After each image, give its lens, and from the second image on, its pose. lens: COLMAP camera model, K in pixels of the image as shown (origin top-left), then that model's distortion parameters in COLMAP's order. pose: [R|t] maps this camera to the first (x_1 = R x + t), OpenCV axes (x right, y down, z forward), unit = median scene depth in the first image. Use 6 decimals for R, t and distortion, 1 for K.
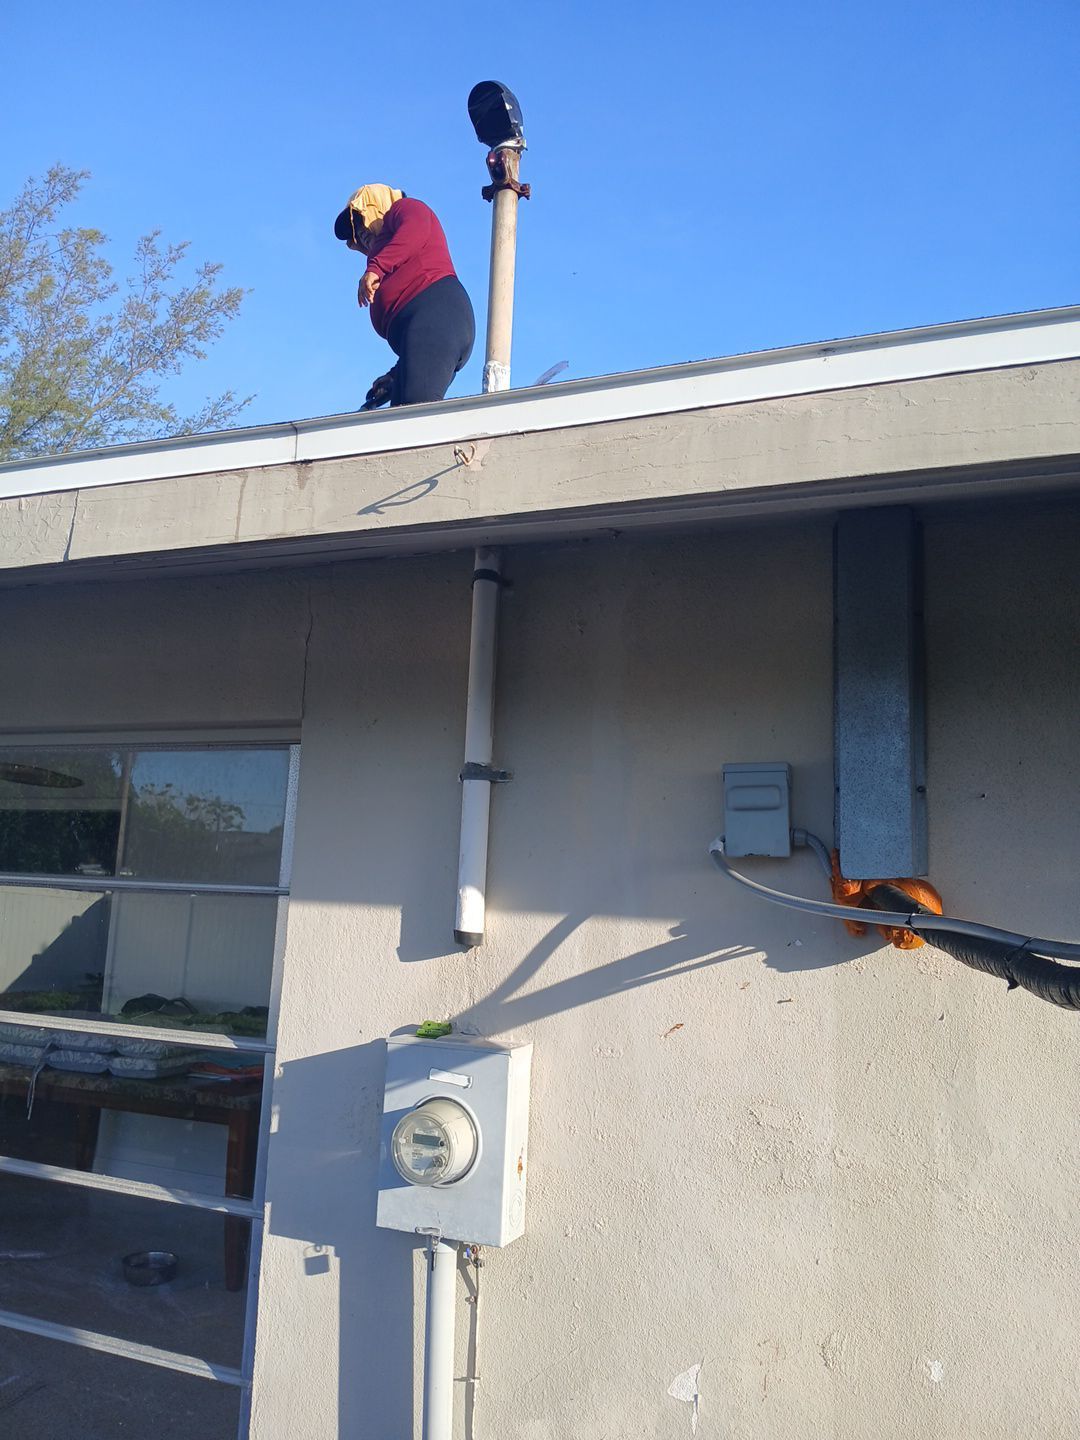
lens RADIAL K [[1089.6, 0, 538.6], [0, 1089.6, 709.9], [0, 0, 1]] dist [0.012540, -0.057353]
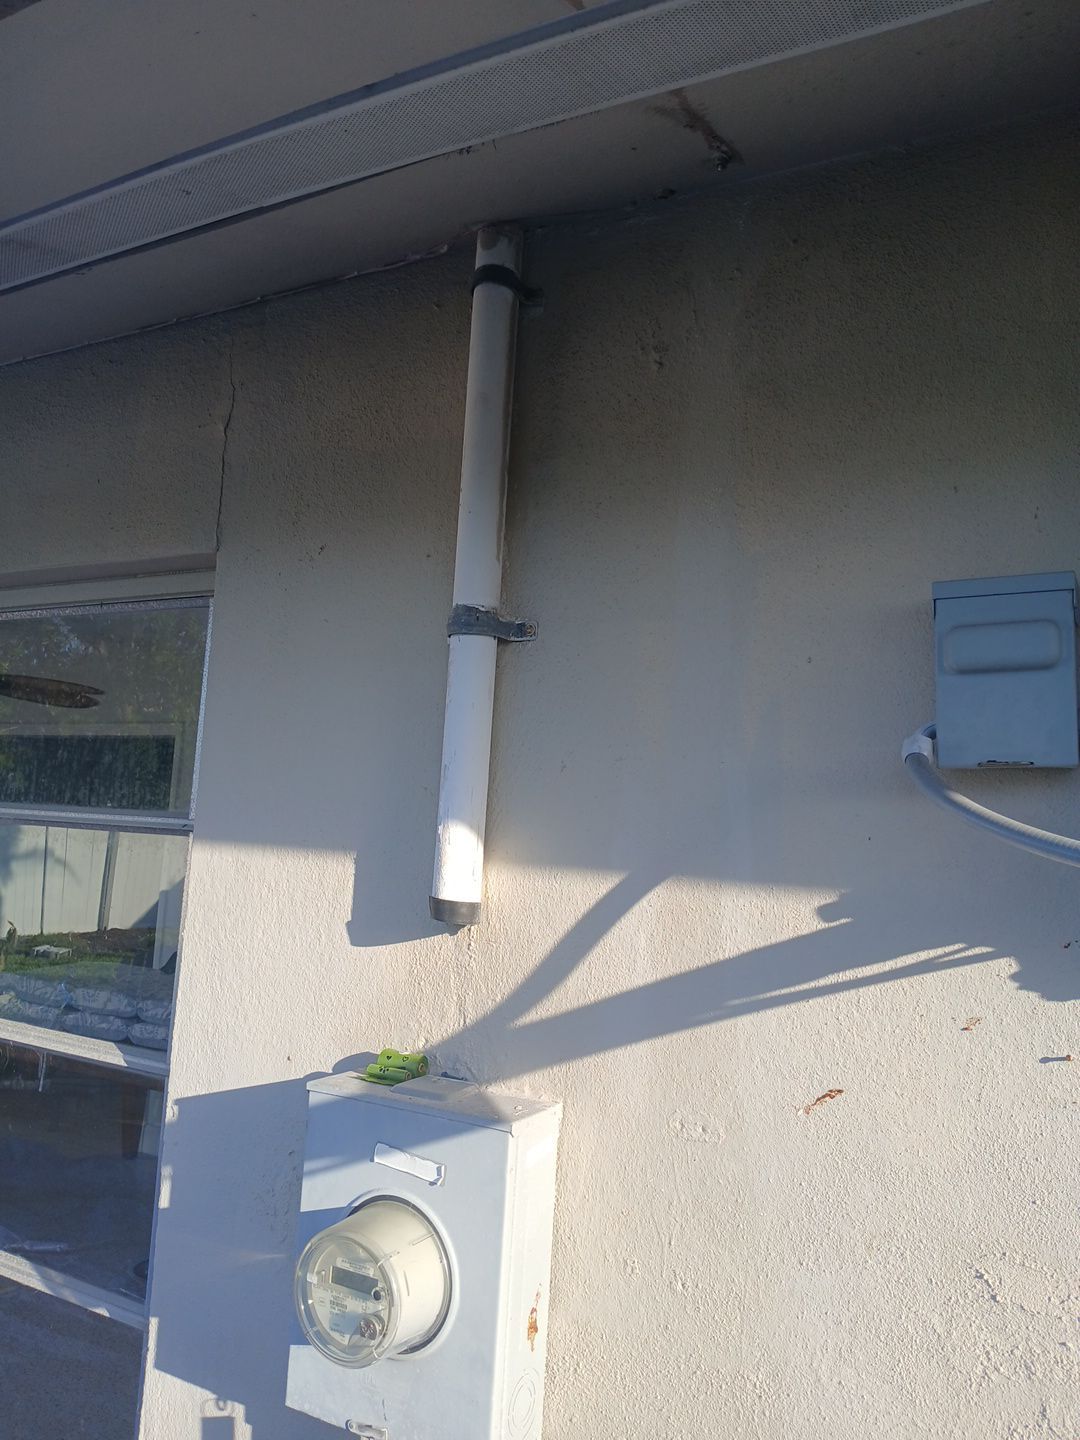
lens RADIAL K [[1089.6, 0, 547.7], [0, 1089.6, 735.4], [0, 0, 1]] dist [0.012540, -0.057353]
pose [[0.992972, 0.004999, -0.118242, 0.050682], [0.003599, 0.997370, 0.072395, 0.077409], [0.118293, -0.072312, 0.990342, 0.451904]]
